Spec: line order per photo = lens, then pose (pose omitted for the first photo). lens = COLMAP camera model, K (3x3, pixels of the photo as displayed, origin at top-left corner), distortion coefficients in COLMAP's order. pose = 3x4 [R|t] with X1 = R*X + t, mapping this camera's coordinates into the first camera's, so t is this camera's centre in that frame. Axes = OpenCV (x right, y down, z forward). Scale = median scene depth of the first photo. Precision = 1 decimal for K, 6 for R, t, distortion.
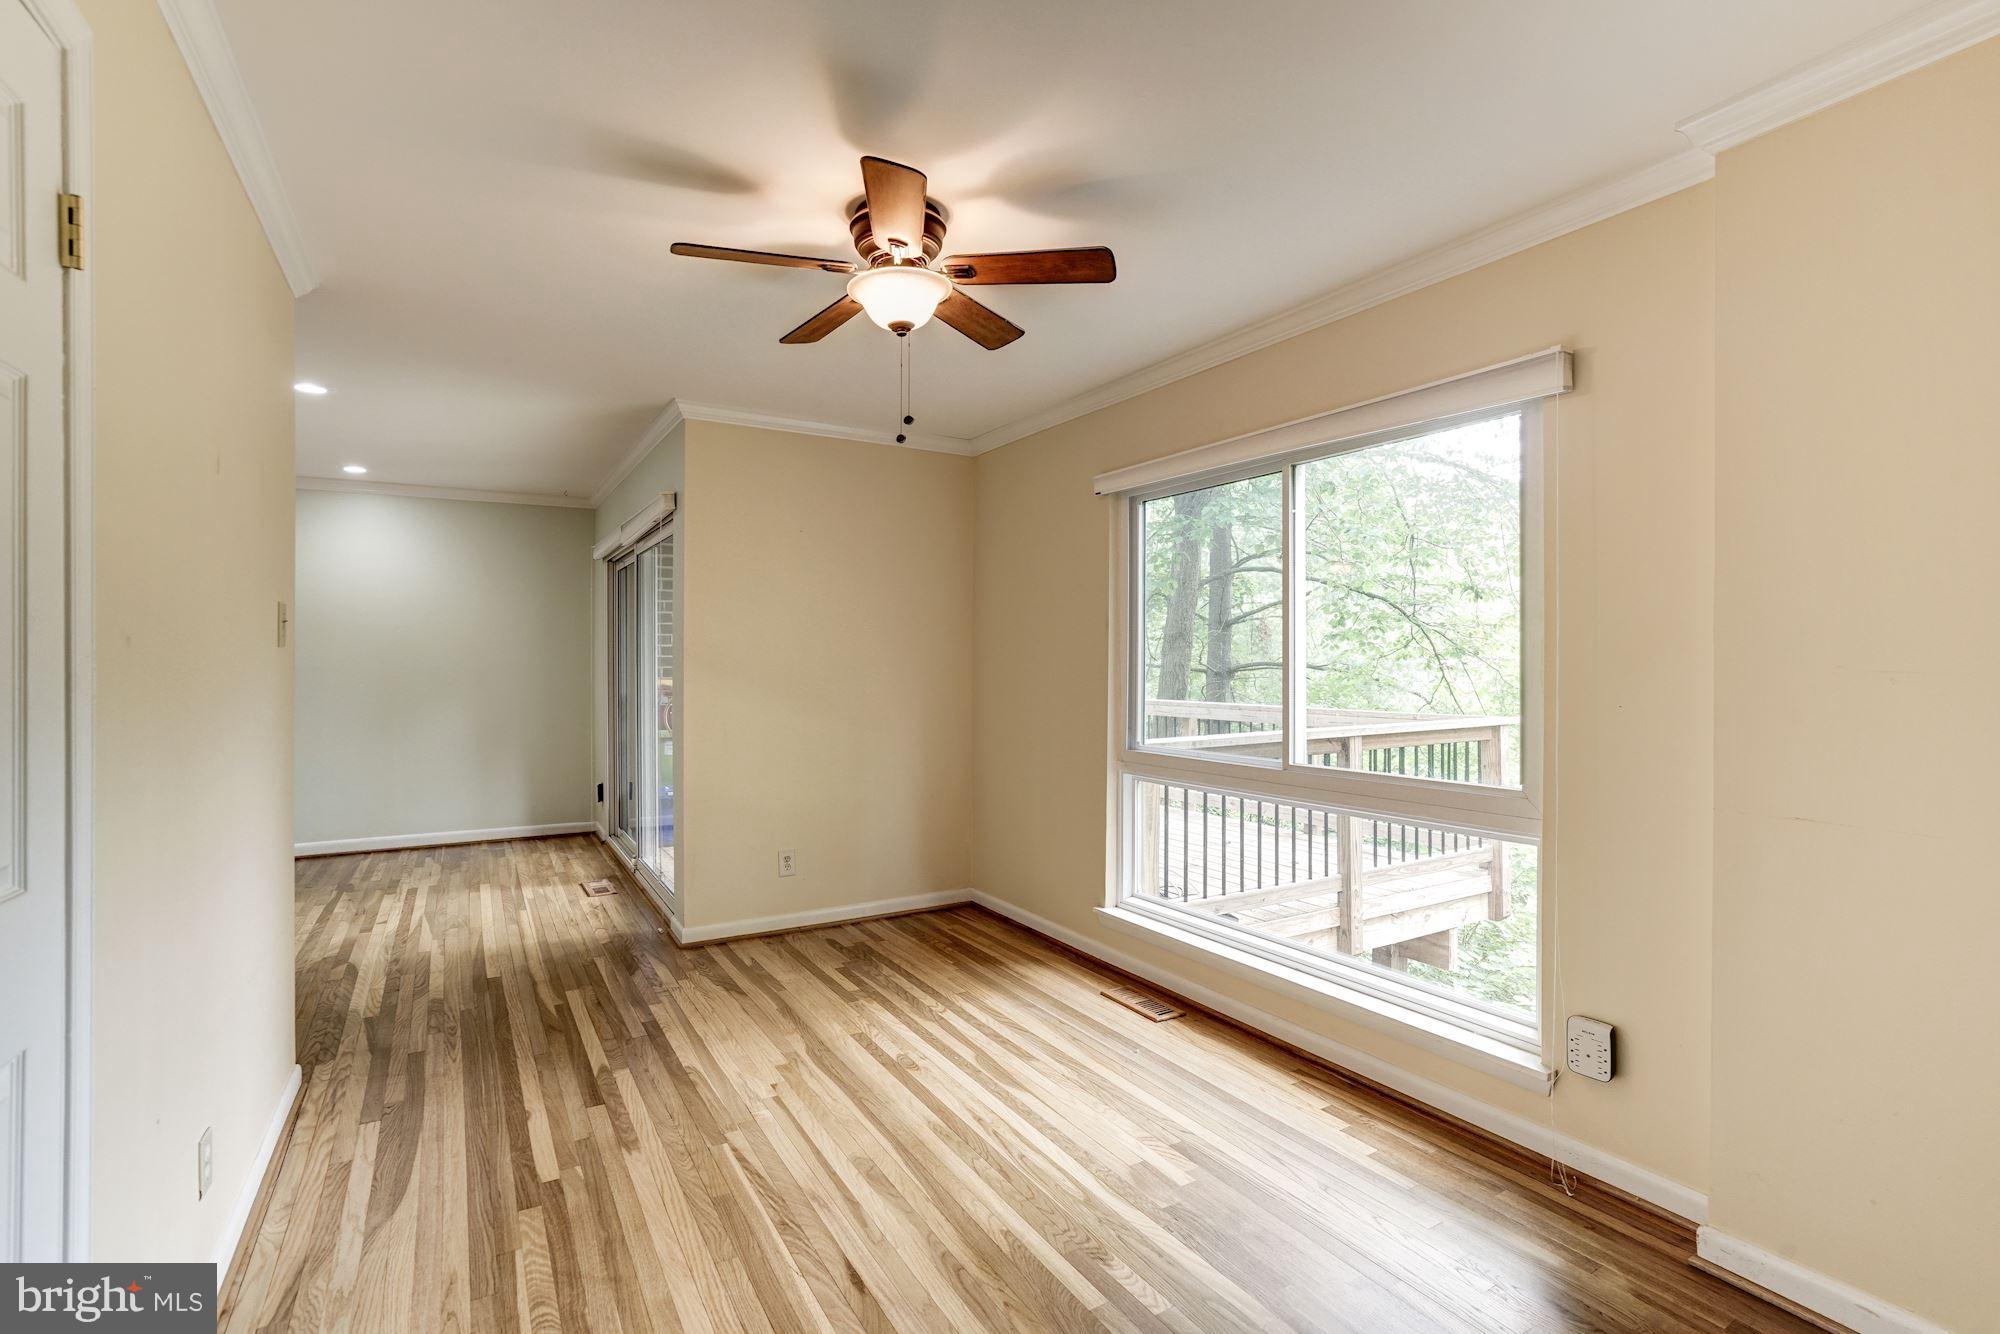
lens RADIAL K [[928.8, 0, 990.7], [0, 928.8, 657.9], [0, 0, 1]] dist [-0.048503, 0.024725]
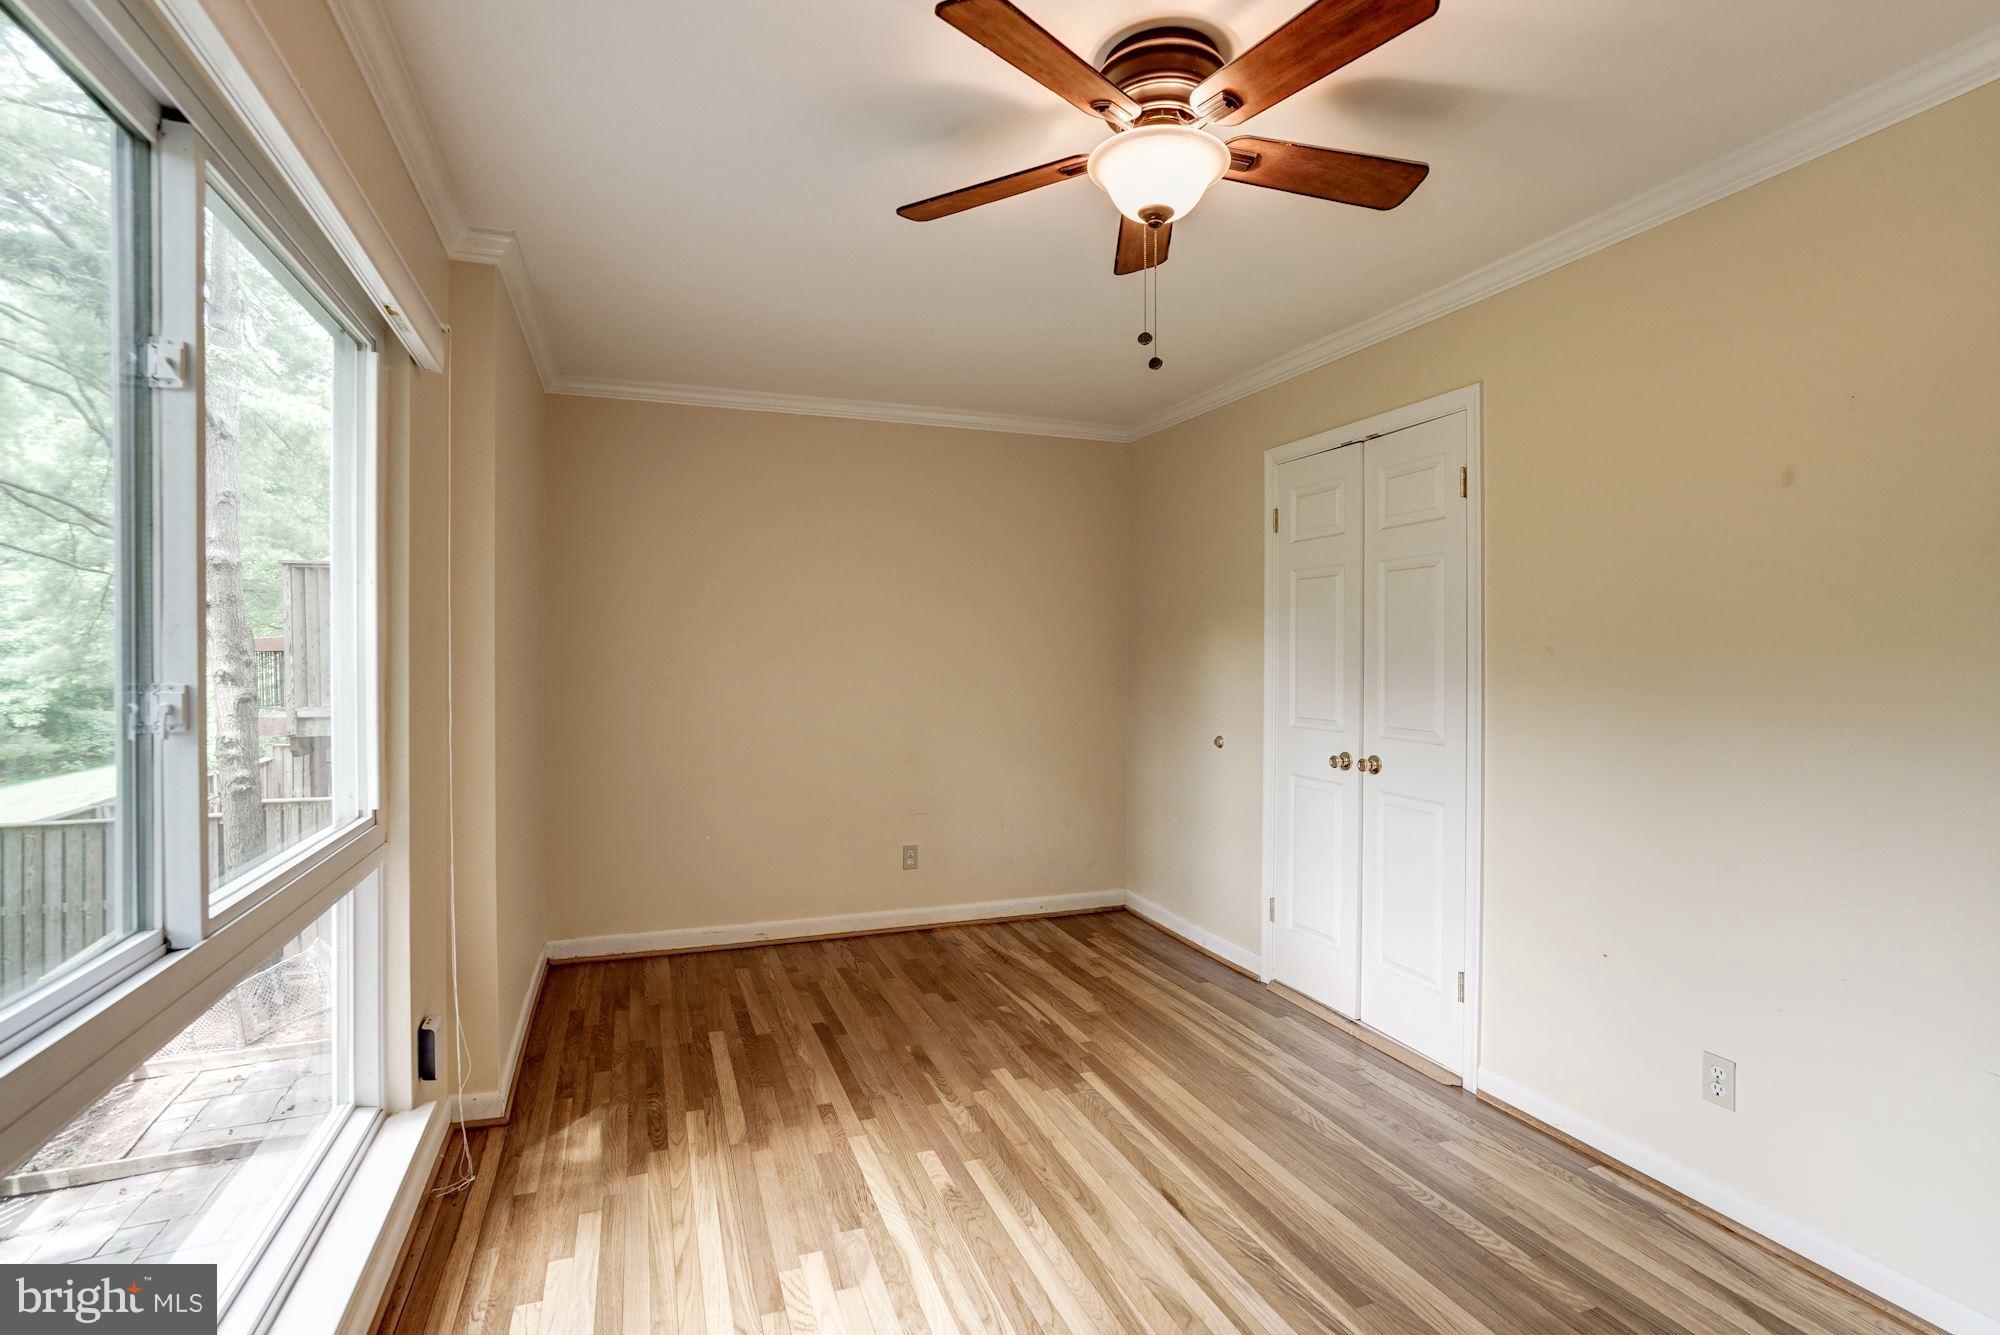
lens RADIAL K [[928.8, 0, 990.7], [0, 928.8, 658.4], [0, 0, 1]] dist [-0.048503, 0.024725]
pose [[-0.985795, -0.002855, 0.167927, -0.101065], [-0.002061, 0.999986, 0.004902, 0.001878], [-0.167939, 0.004486, -0.985787, 1.897294]]
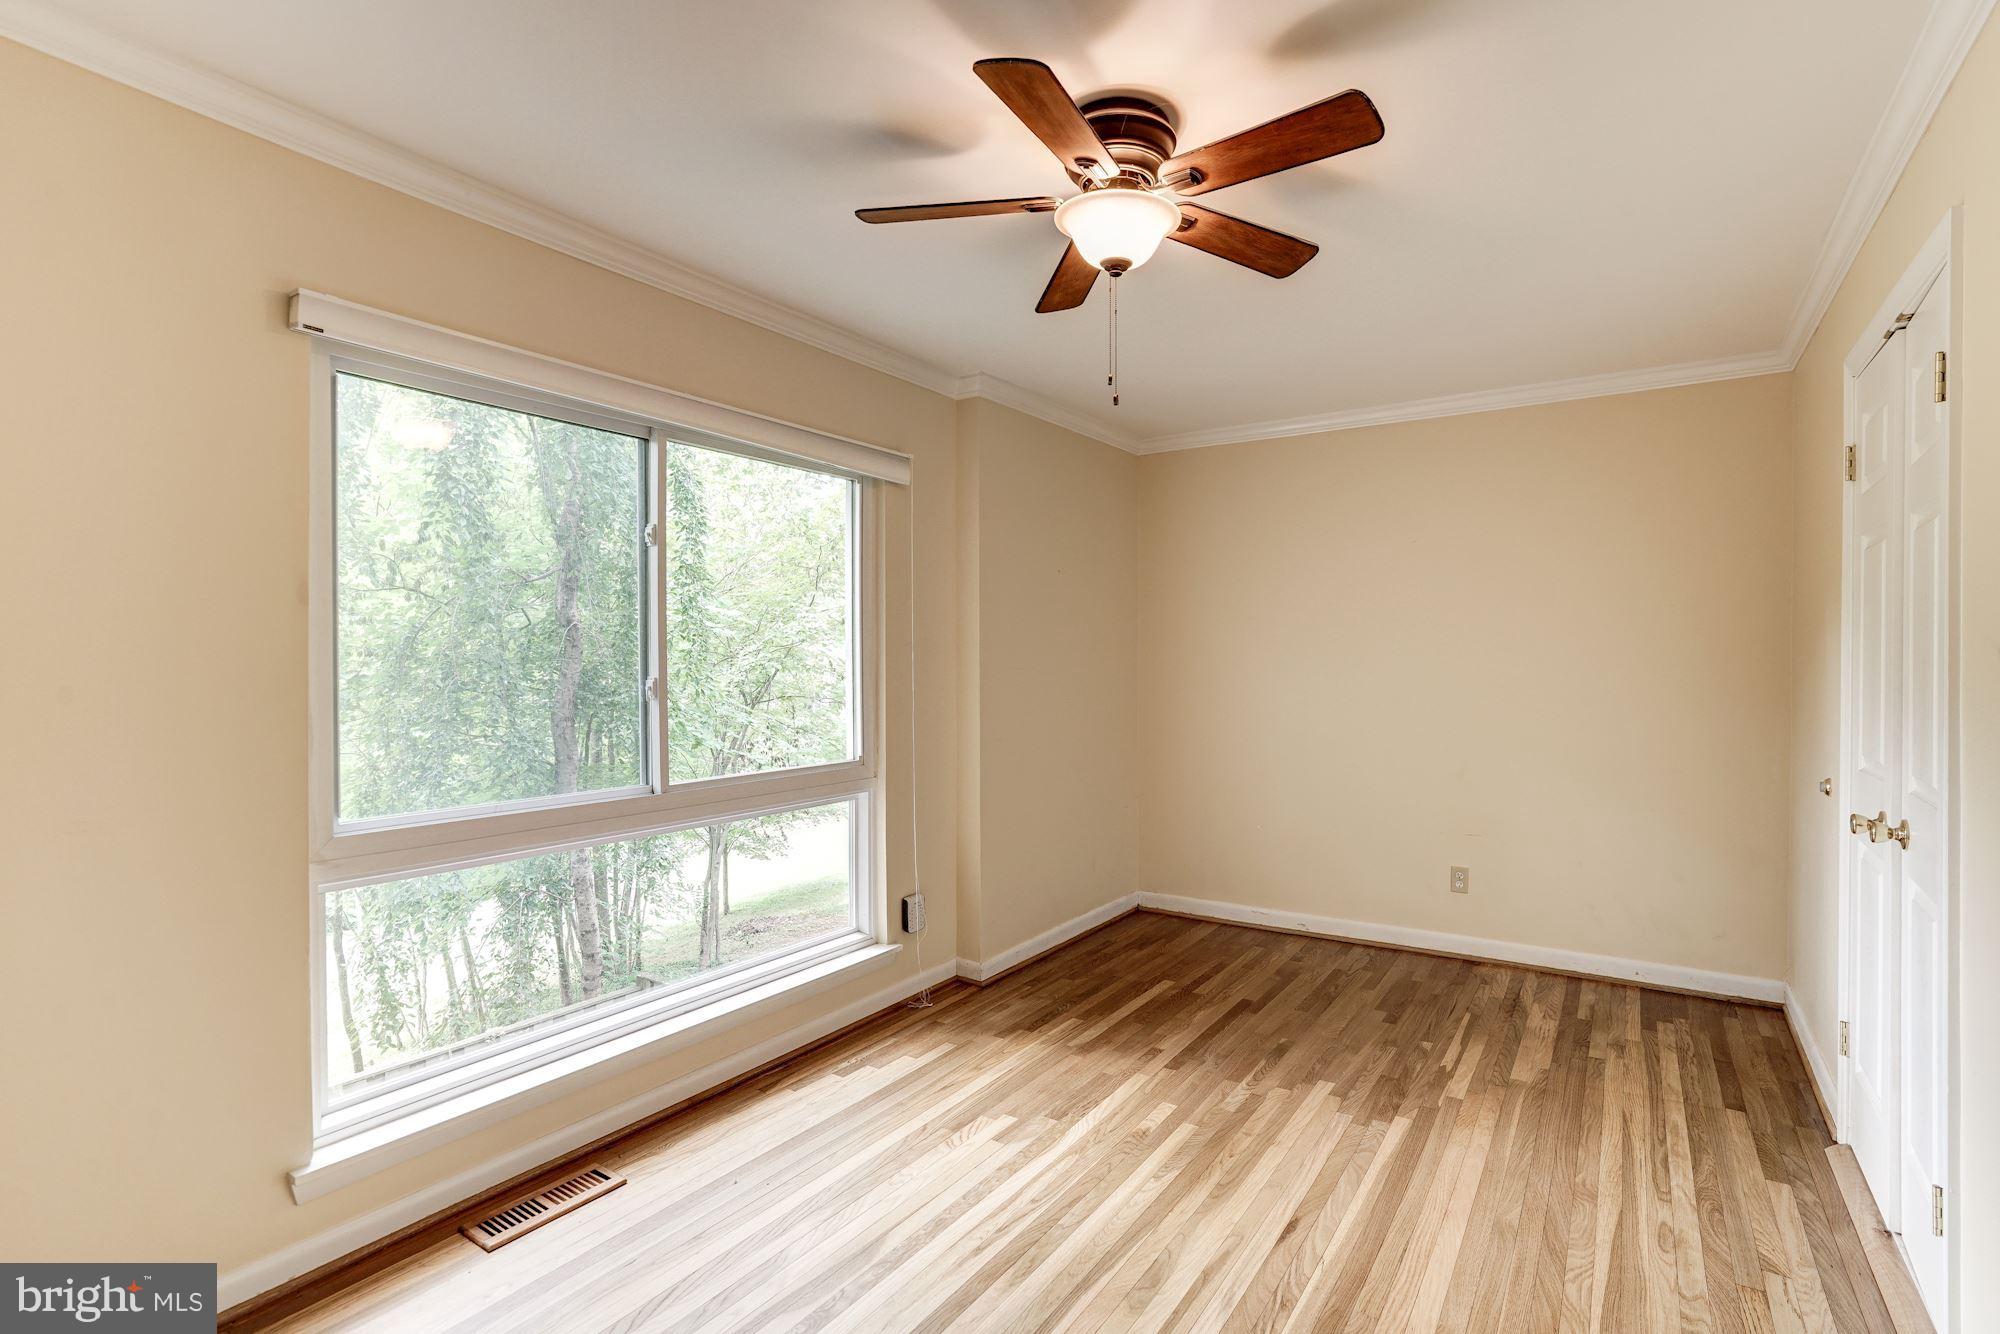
lens RADIAL K [[946.9, 0, 1043.3], [0, 946.9, 664.6], [0, 0, 1]] dist [-0.051956, 0.028303]
pose [[-0.456407, -0.002738, 0.889767, -0.883811], [0.001795, 0.999990, 0.003998, -0.000305], [-0.889769, 0.003422, -0.456397, 1.558730]]
